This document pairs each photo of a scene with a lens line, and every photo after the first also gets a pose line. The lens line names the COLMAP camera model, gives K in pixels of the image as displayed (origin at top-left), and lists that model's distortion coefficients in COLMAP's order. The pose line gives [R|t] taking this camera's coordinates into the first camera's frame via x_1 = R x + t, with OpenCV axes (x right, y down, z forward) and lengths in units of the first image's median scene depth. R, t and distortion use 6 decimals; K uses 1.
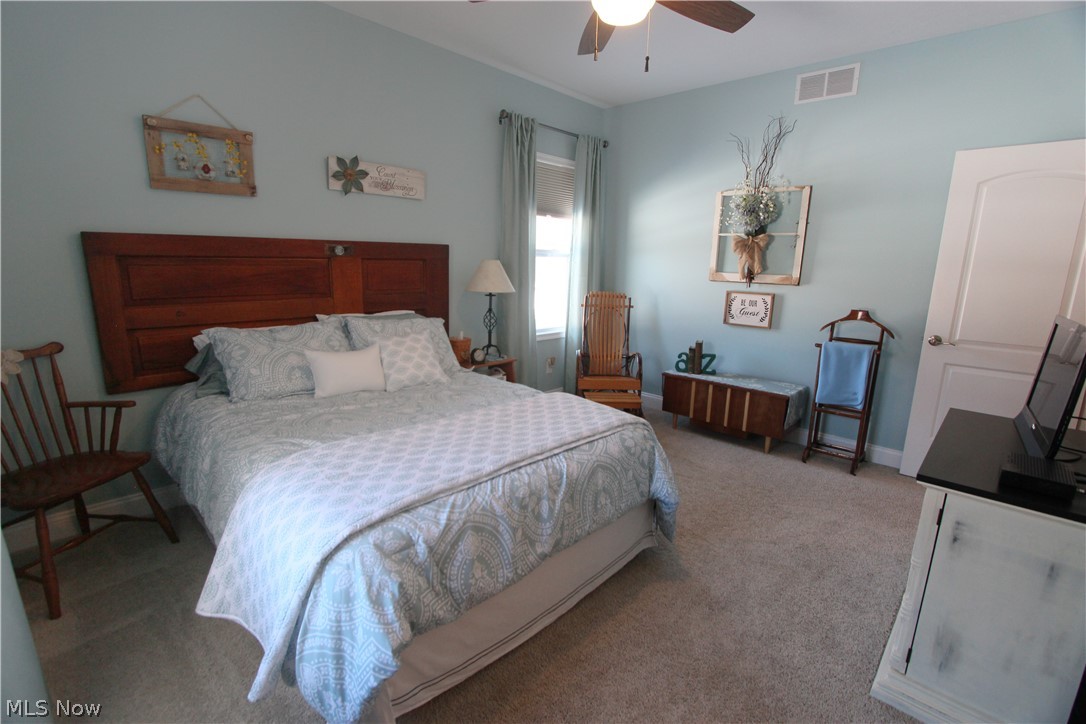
lens RADIAL K [[502.2, 0, 540.9], [0, 502.2, 368.0], [0, 0, 1]] dist [-0.013872, 0.001657]
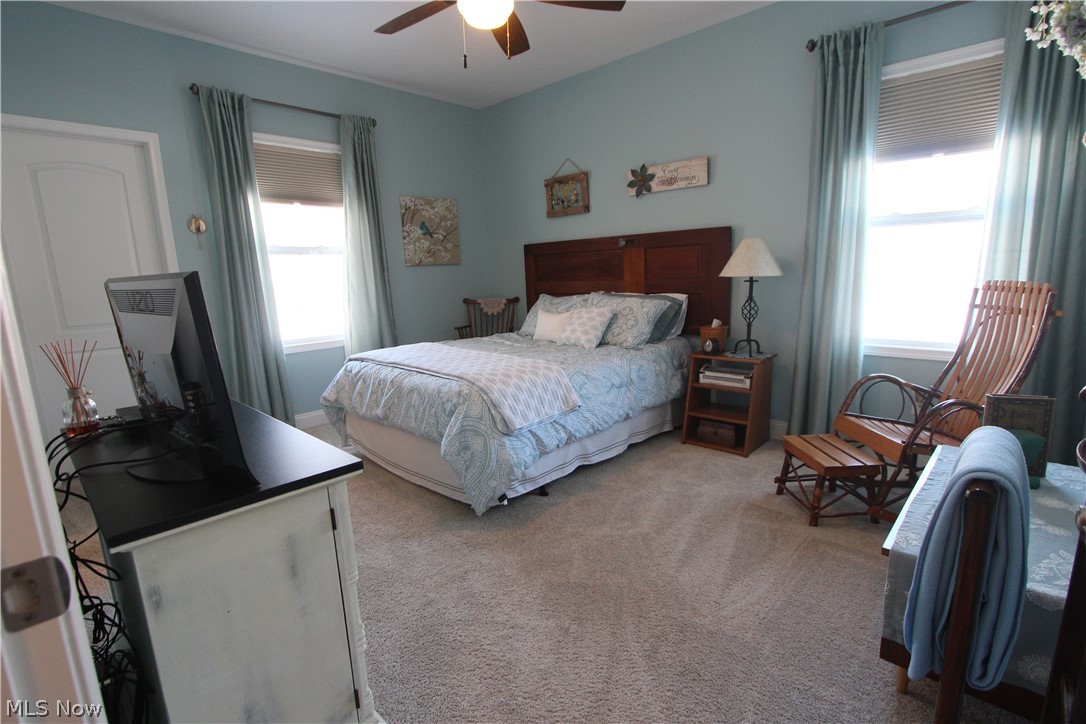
lens RADIAL K [[502.2, 0, 541.5], [0, 502.2, 364.2], [0, 0, 1]] dist [-0.013872, 0.001657]
pose [[0.010371, 0.160407, -0.986996, 0.930110], [-0.181649, 0.970929, 0.155887, -0.094587], [0.983309, 0.177671, 0.039207, 0.801936]]
